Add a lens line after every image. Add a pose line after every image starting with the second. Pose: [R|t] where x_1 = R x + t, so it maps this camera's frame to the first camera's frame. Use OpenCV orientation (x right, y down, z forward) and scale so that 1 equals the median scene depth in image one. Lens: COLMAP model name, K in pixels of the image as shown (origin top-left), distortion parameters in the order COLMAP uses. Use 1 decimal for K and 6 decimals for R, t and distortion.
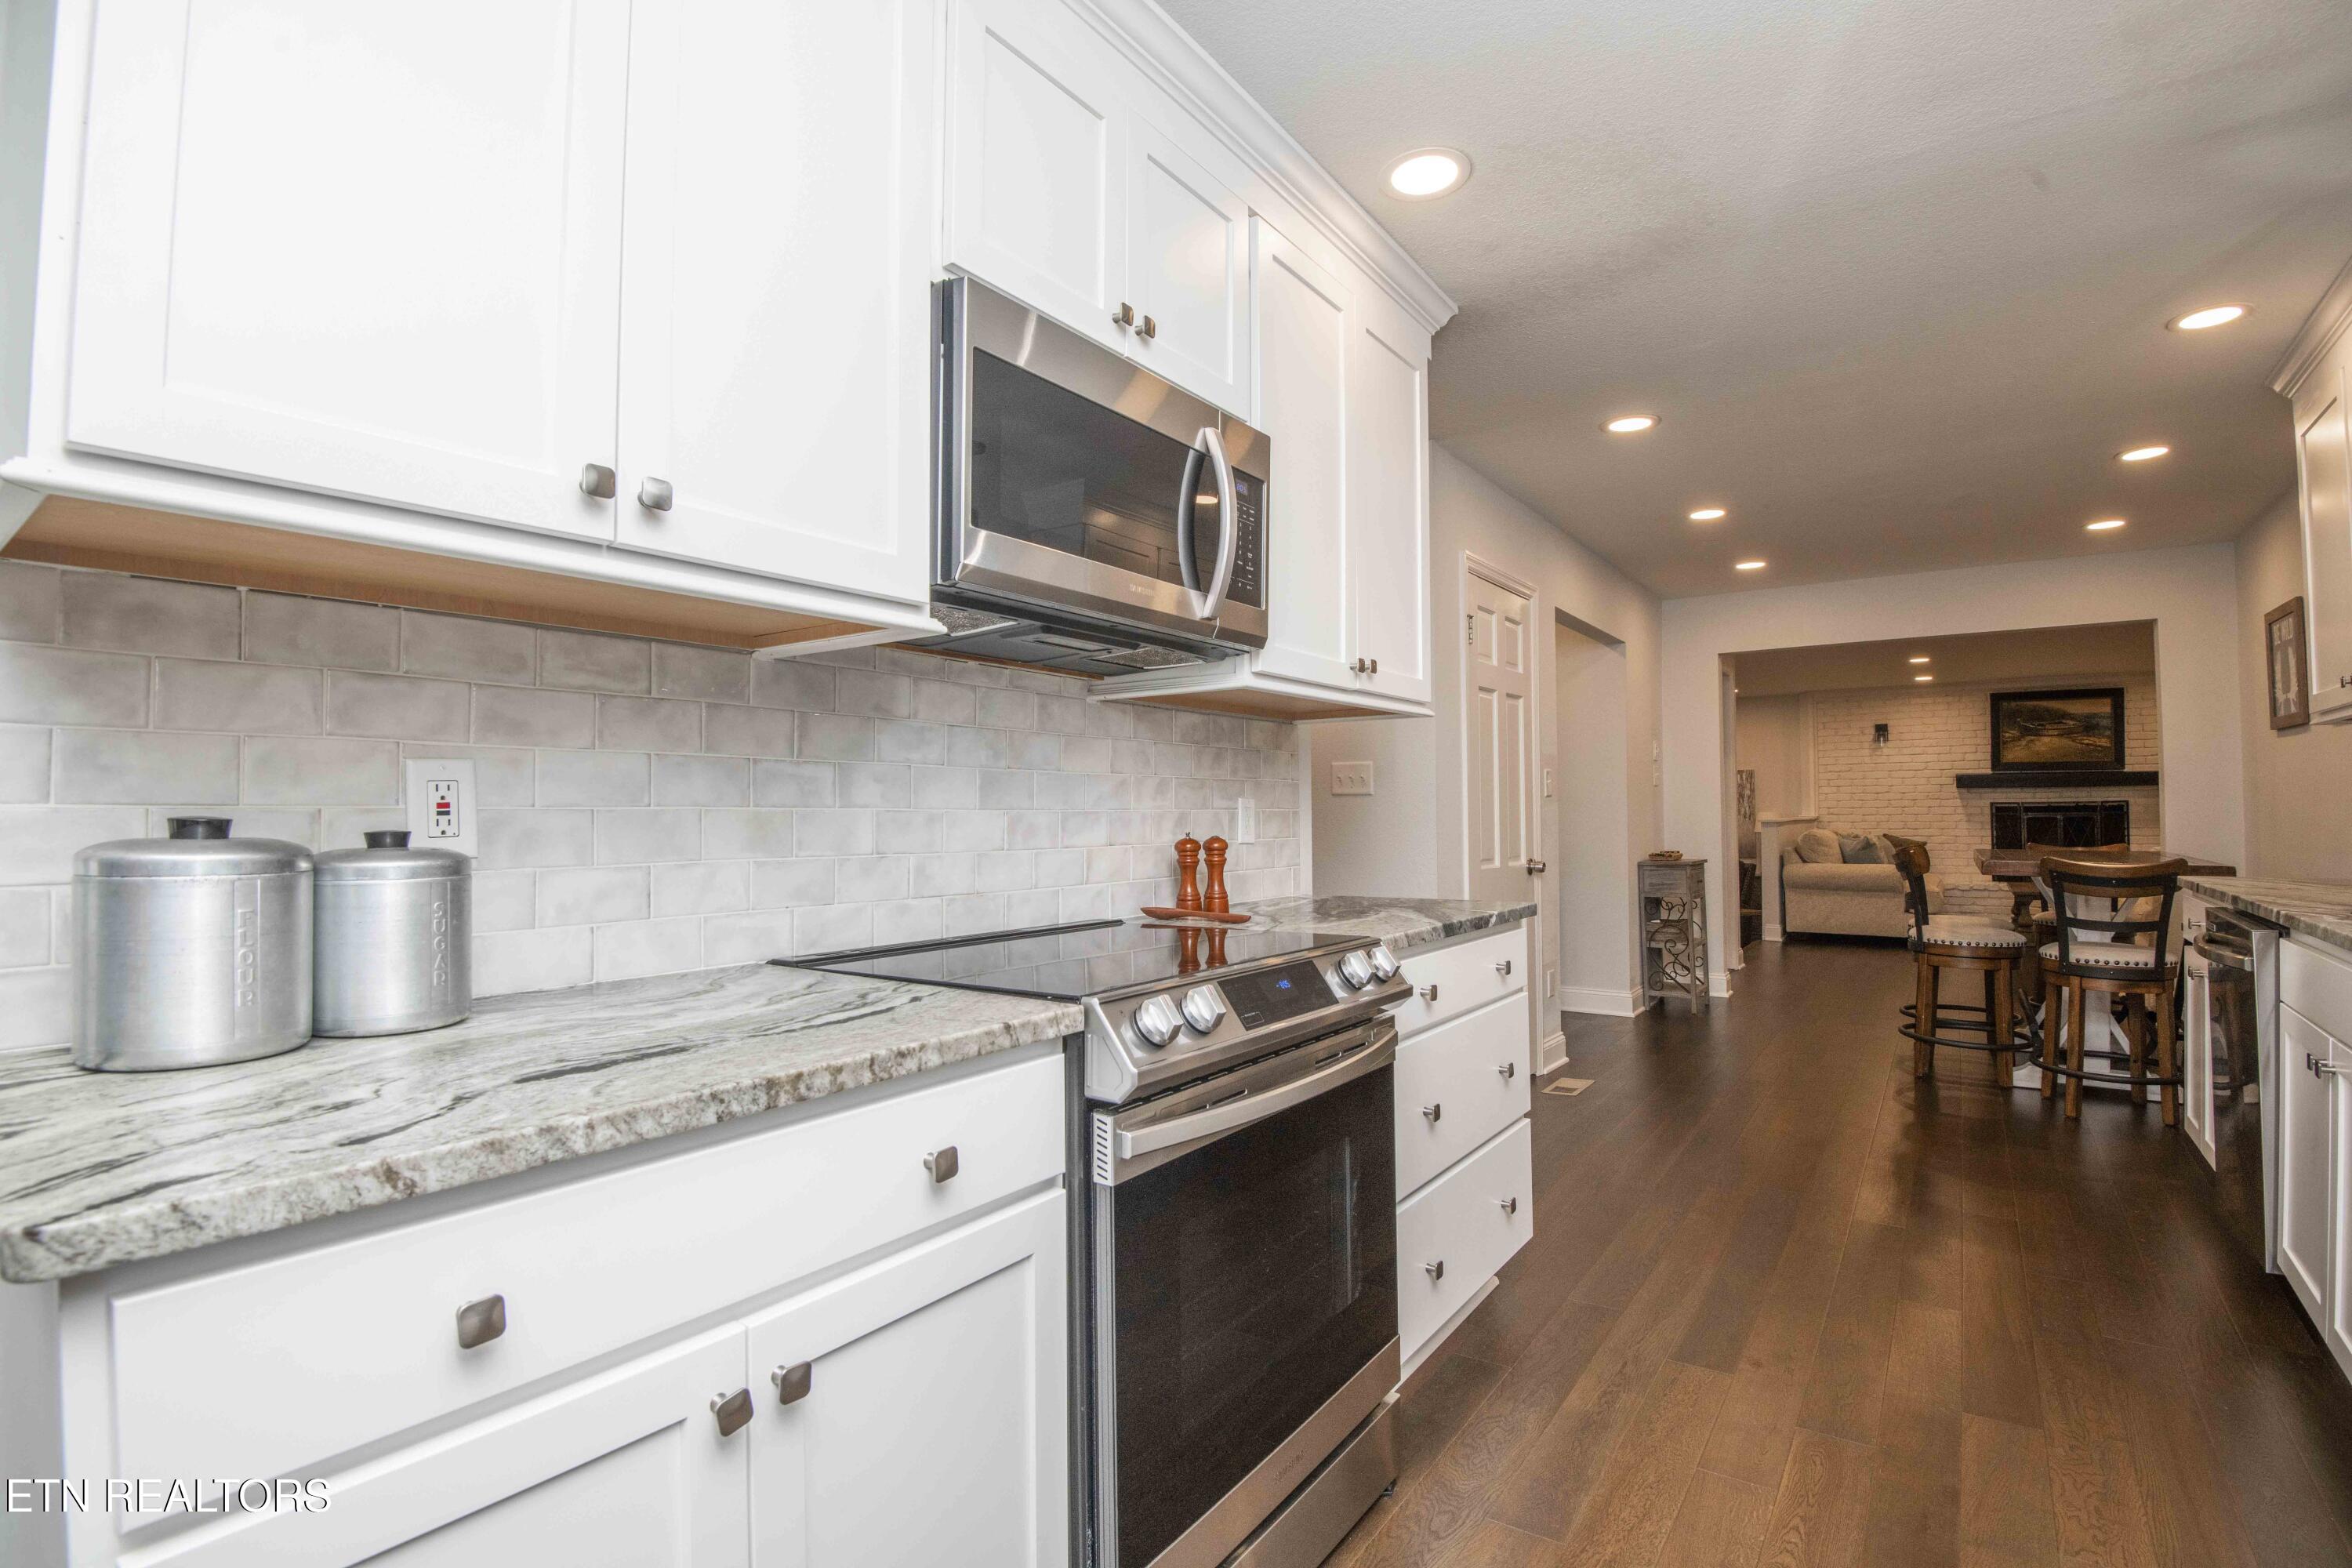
lens RADIAL K [[1087.3, 0, 1182.1], [0, 1087.3, 784.9], [0, 0, 1]] dist [-0.031257, -0.005846]
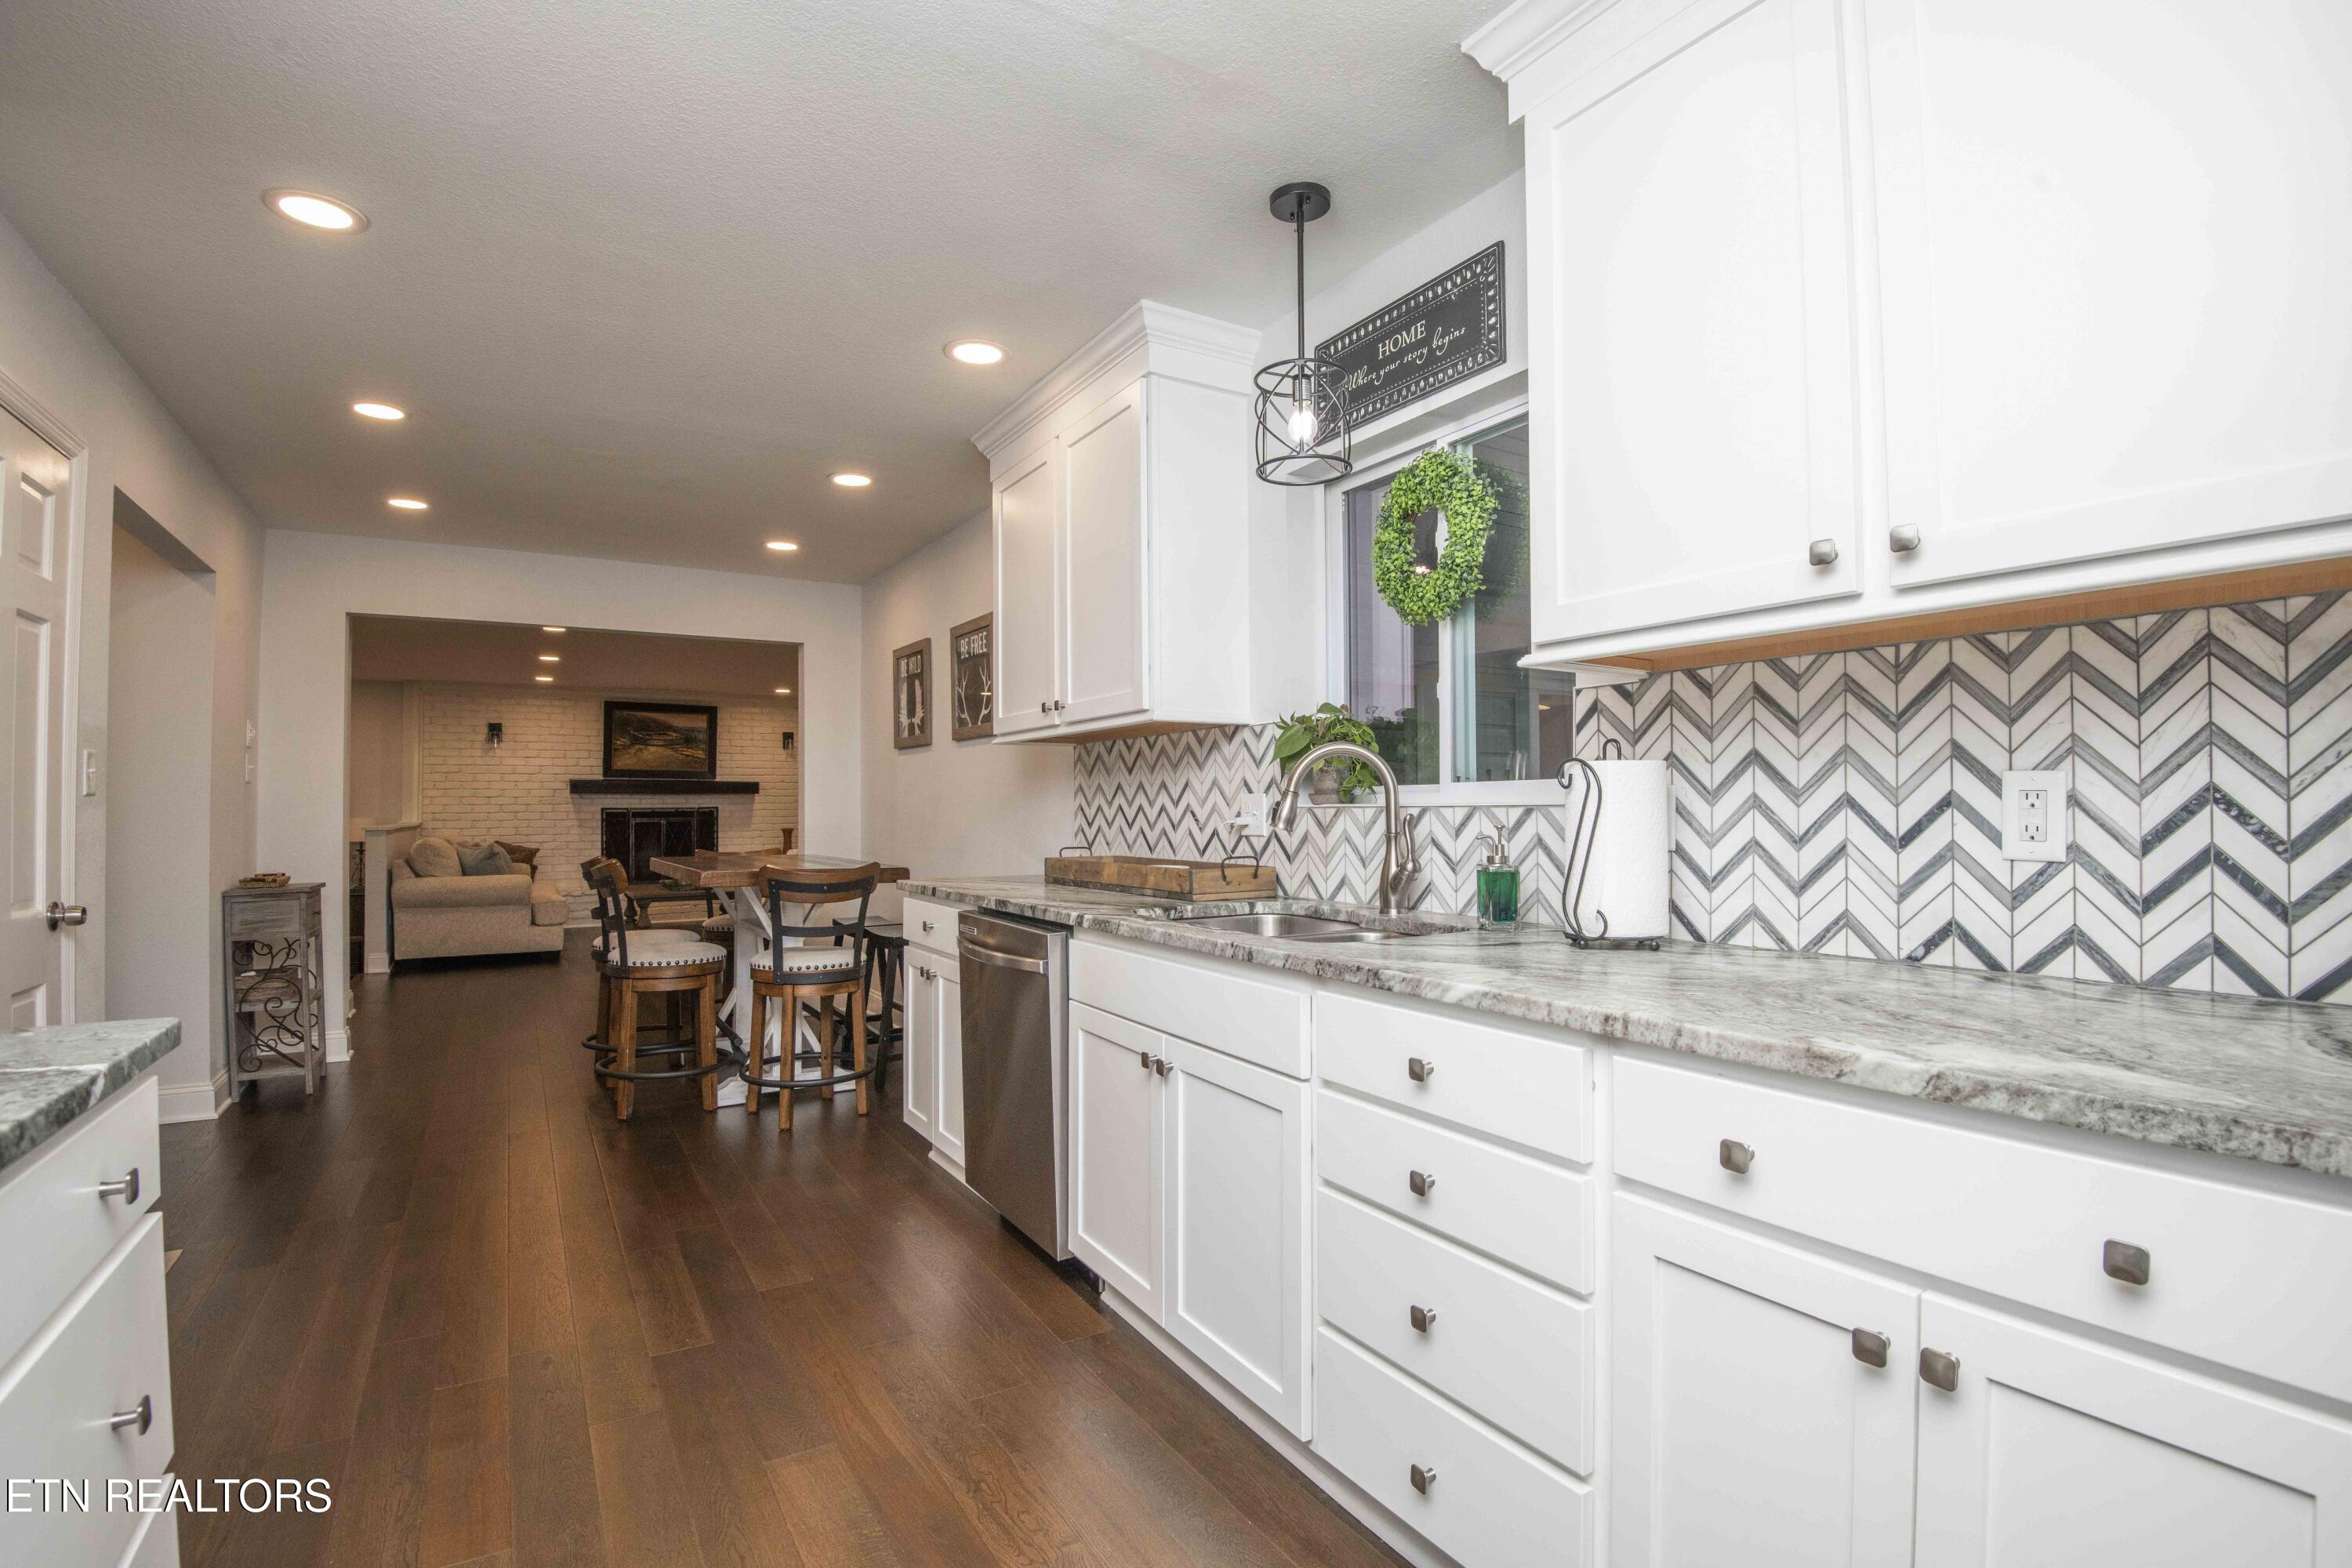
lens RADIAL K [[1087.3, 0, 1177.3], [0, 1087.3, 785.2], [0, 0, 1]] dist [-0.031257, -0.005846]
pose [[0.378125, 0.023431, 0.925458, 0.024918], [-0.019897, 0.999654, -0.017180, 0.002381], [-0.925541, -0.011917, 0.378461, 0.172217]]
